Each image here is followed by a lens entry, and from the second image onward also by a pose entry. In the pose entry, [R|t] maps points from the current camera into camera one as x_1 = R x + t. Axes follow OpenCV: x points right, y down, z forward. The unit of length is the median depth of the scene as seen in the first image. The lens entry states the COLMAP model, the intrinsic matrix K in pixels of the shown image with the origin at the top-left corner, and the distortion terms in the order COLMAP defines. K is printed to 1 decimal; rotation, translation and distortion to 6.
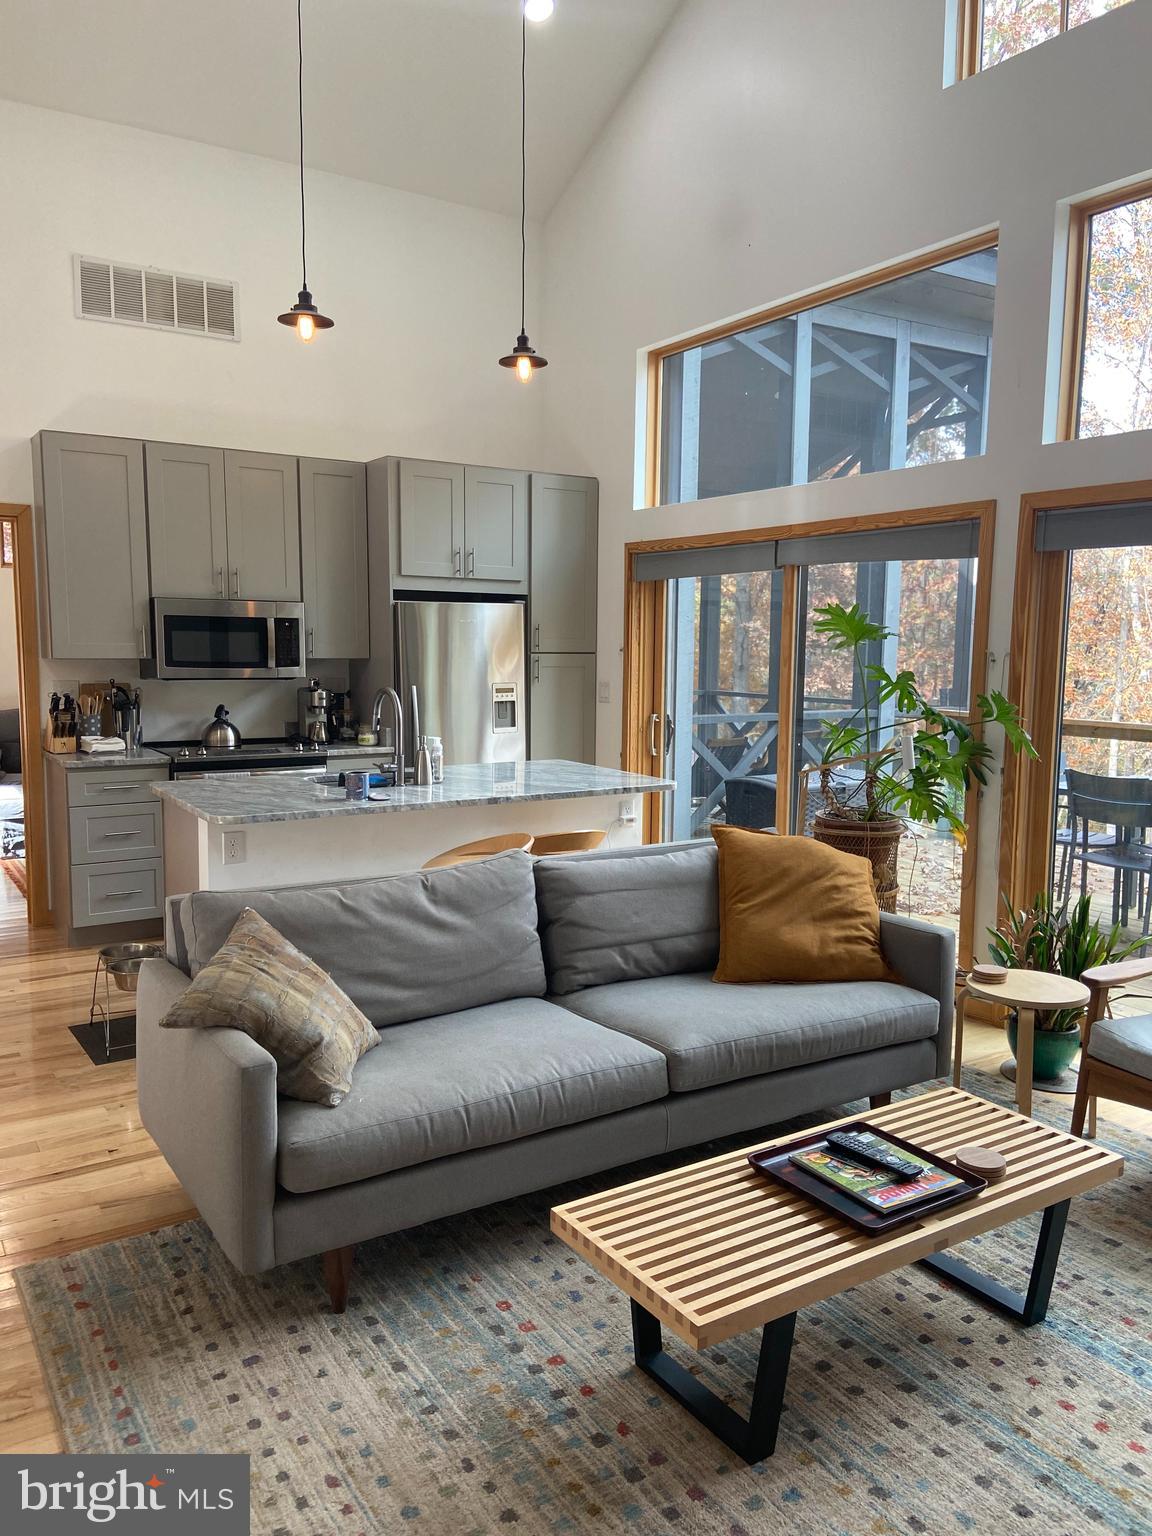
lens RADIAL K [[1156.4, 0, 585.0], [0, 1156.4, 768.4], [0, 0, 1]] dist [0.126740, -0.160083]
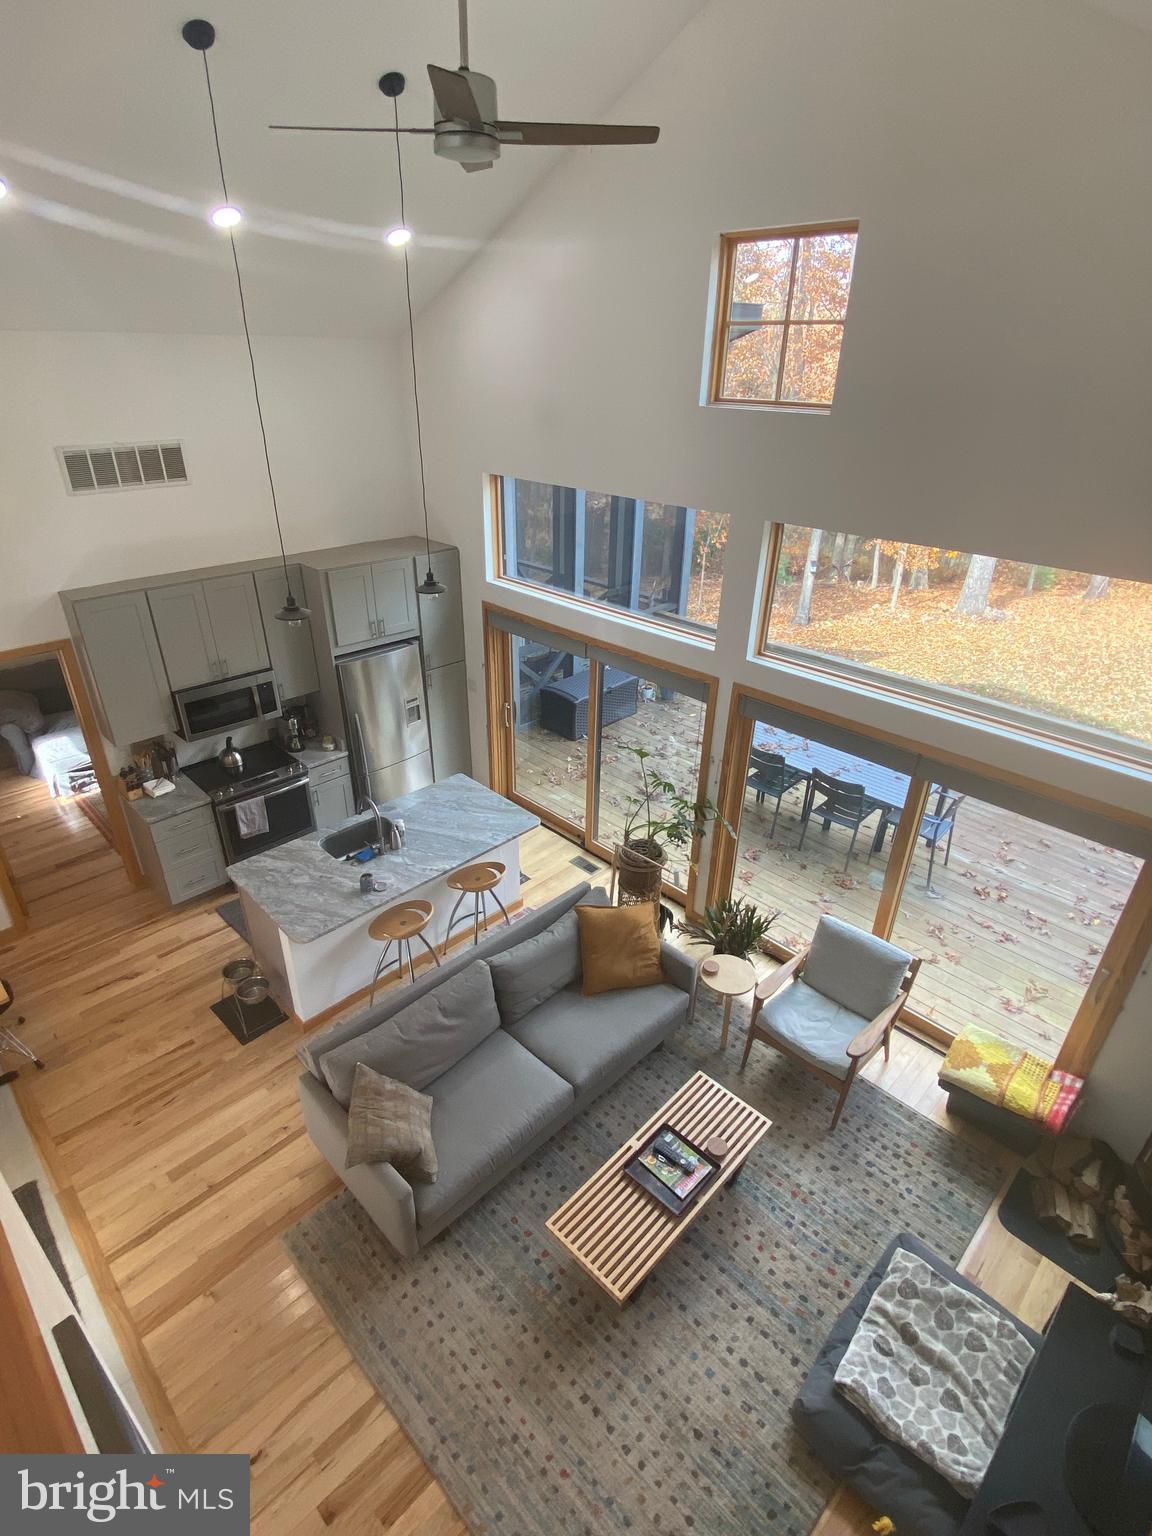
lens RADIAL K [[780.3, 0, 573.0], [0, 780.3, 755.0], [0, 0, 1]] dist [0.019636, -0.022433]
pose [[0.976555, -0.100252, 0.190497, -0.128777], [0.022843, 0.928201, 0.371378, -0.767826], [-0.214051, -0.358320, 0.908729, -0.060350]]
